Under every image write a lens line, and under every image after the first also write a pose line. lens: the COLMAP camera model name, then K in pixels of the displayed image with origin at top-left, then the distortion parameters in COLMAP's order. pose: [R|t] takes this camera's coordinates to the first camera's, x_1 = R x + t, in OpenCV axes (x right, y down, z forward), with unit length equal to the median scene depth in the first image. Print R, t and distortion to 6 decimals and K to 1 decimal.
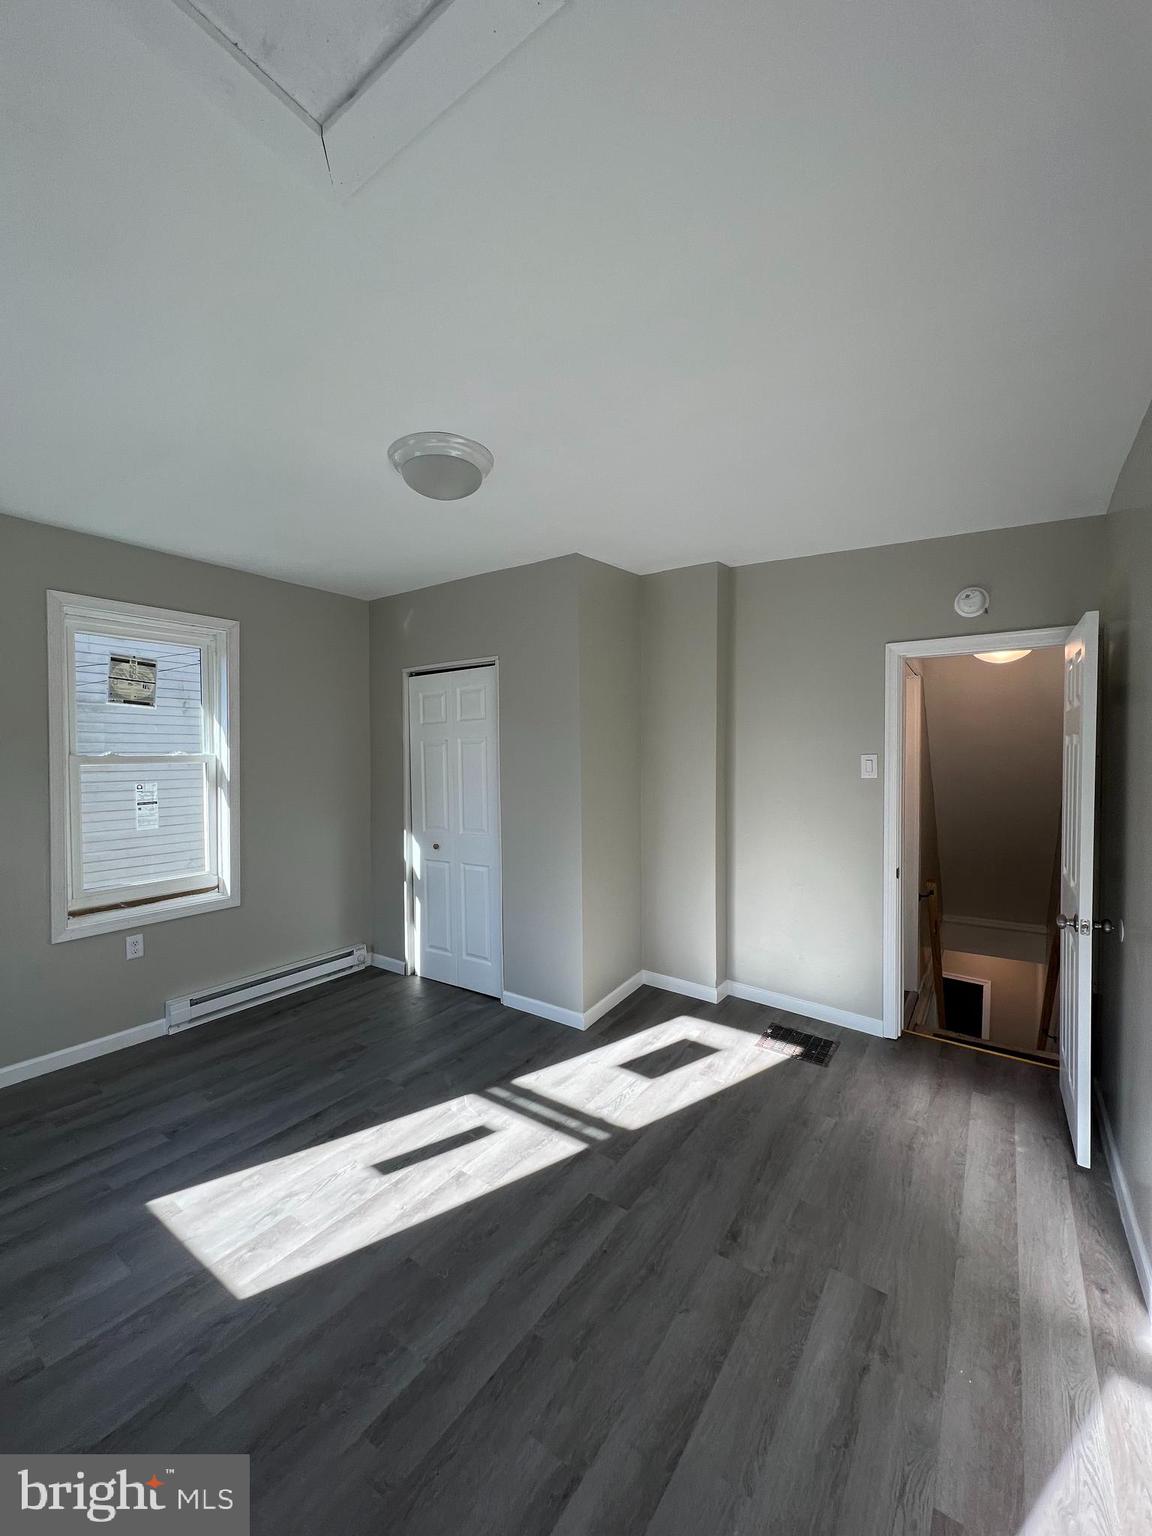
lens RADIAL K [[603.1, 0, 574.1], [0, 603.1, 766.6], [0, 0, 1]] dist [-0.002075, -0.000408]
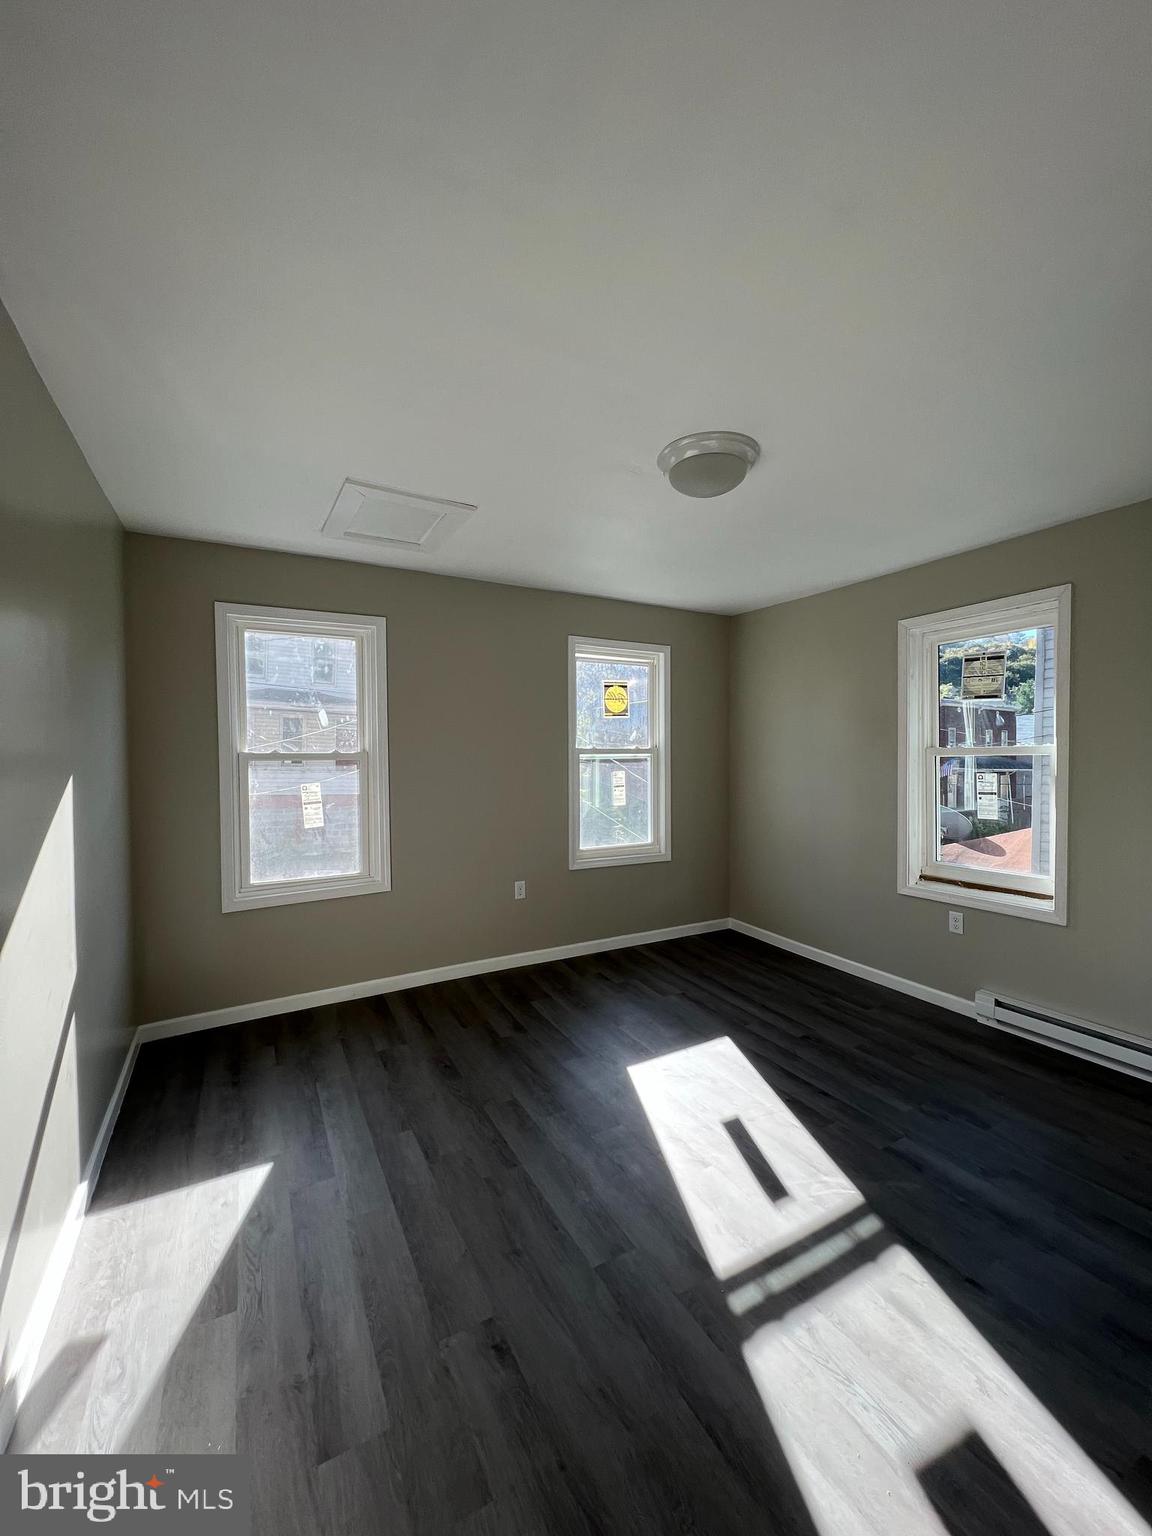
lens RADIAL K [[603.1, 0, 573.9], [0, 603.1, 765.2], [0, 0, 1]] dist [-0.002075, -0.000408]
pose [[-0.436943, 0.017600, -0.899317, 0.702124], [-0.008096, 0.999691, 0.023499, -0.007886], [0.899453, 0.017549, -0.436666, 1.080827]]
